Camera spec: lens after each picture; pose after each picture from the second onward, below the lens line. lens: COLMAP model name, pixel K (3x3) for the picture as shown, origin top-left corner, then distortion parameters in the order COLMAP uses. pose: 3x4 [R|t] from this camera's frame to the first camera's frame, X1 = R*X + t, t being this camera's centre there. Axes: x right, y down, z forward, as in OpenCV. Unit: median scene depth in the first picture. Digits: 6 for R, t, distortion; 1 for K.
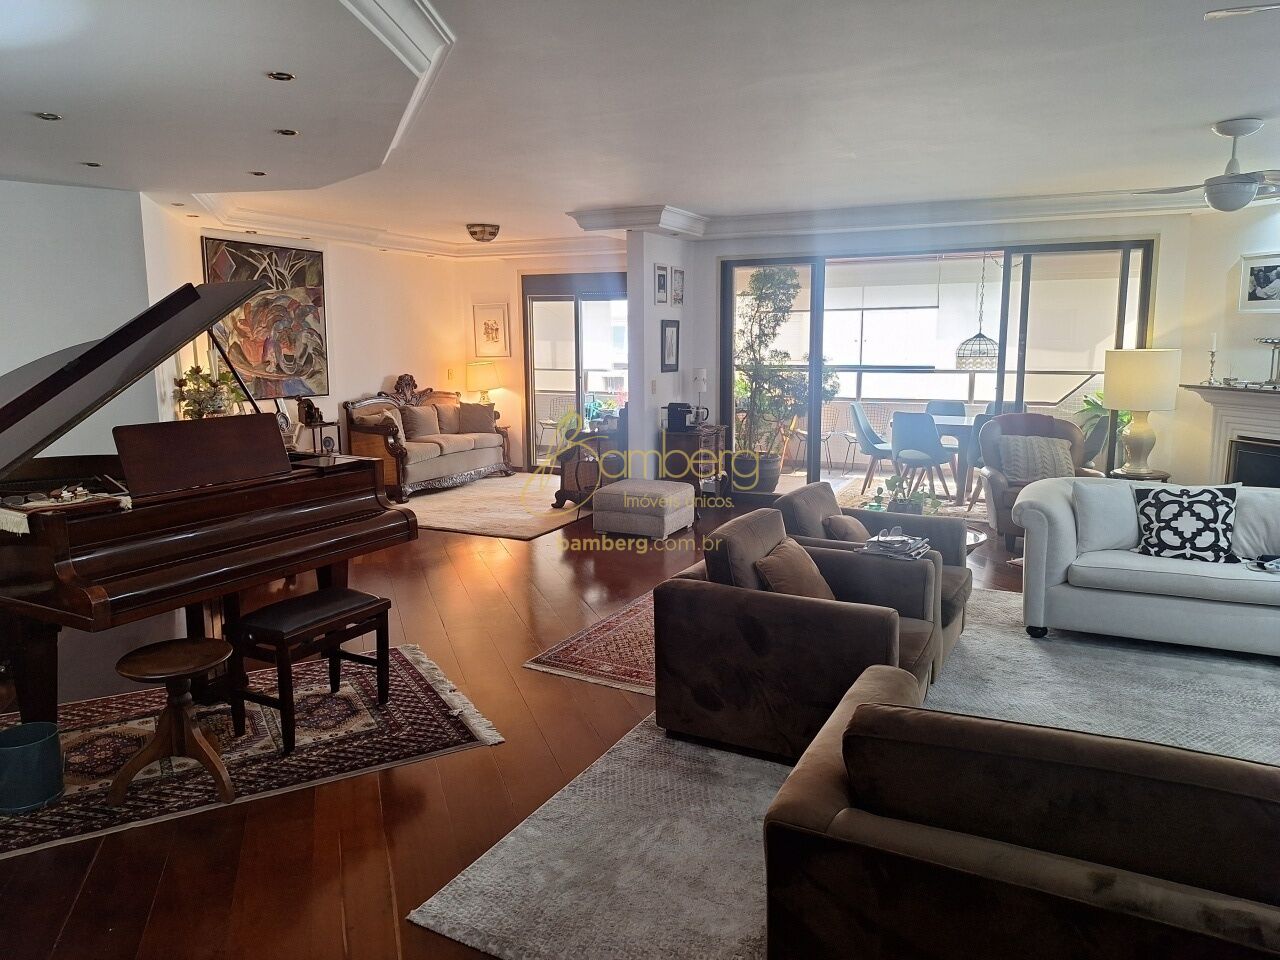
lens RADIAL K [[886.7, 0, 639.6], [0, 886.7, 474.6], [0, 0, 1]] dist [0.053171, -0.014461]
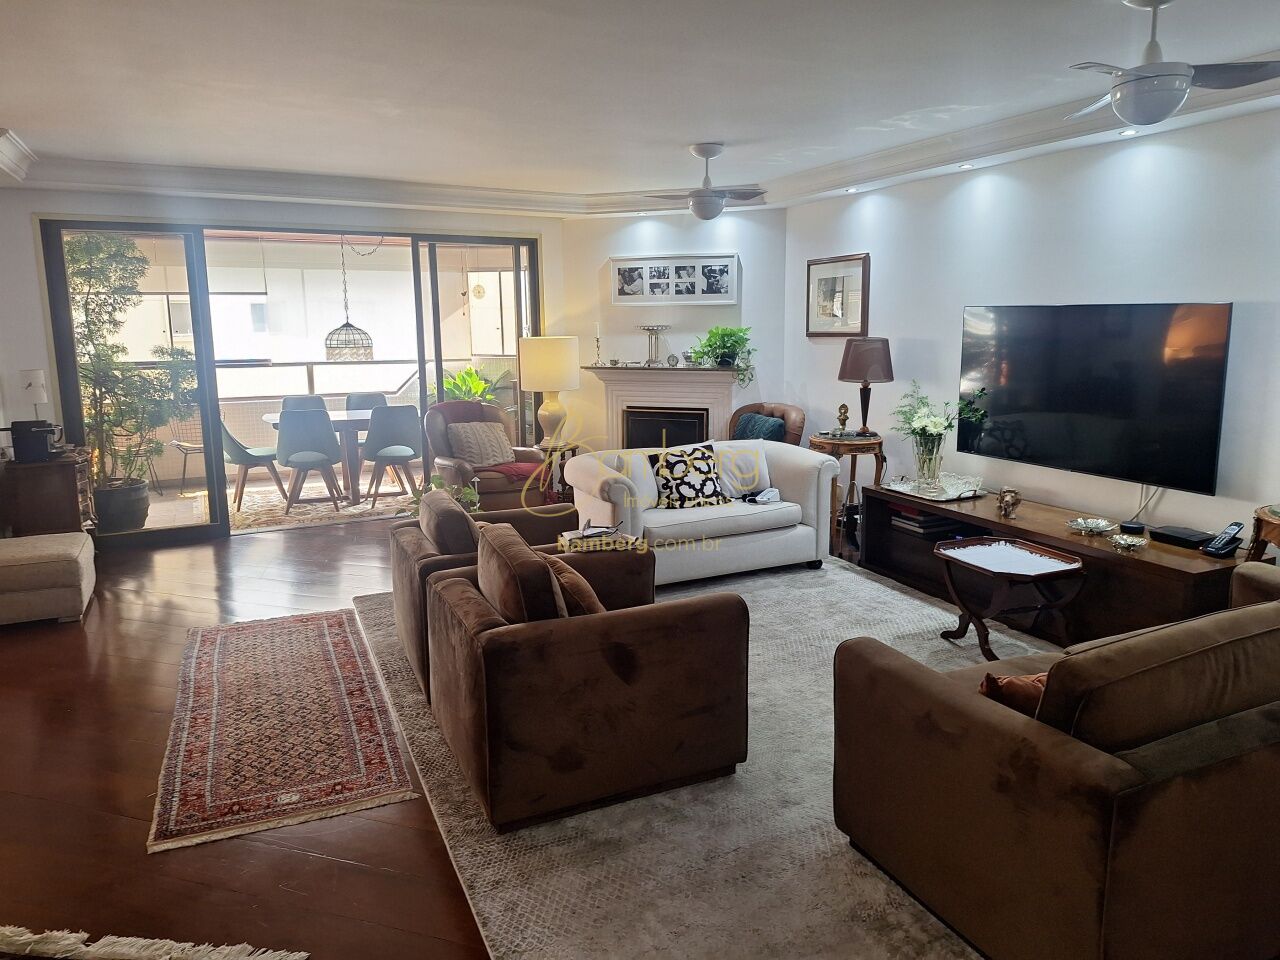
lens RADIAL K [[886.7, 0, 638.8], [0, 886.7, 482.6], [0, 0, 1]] dist [0.053171, -0.014461]
pose [[0.603071, -0.144572, 0.784477, -0.299114], [0.133351, 0.987872, 0.079541, -0.034954], [-0.786462, 0.056642, 0.615036, 0.261299]]
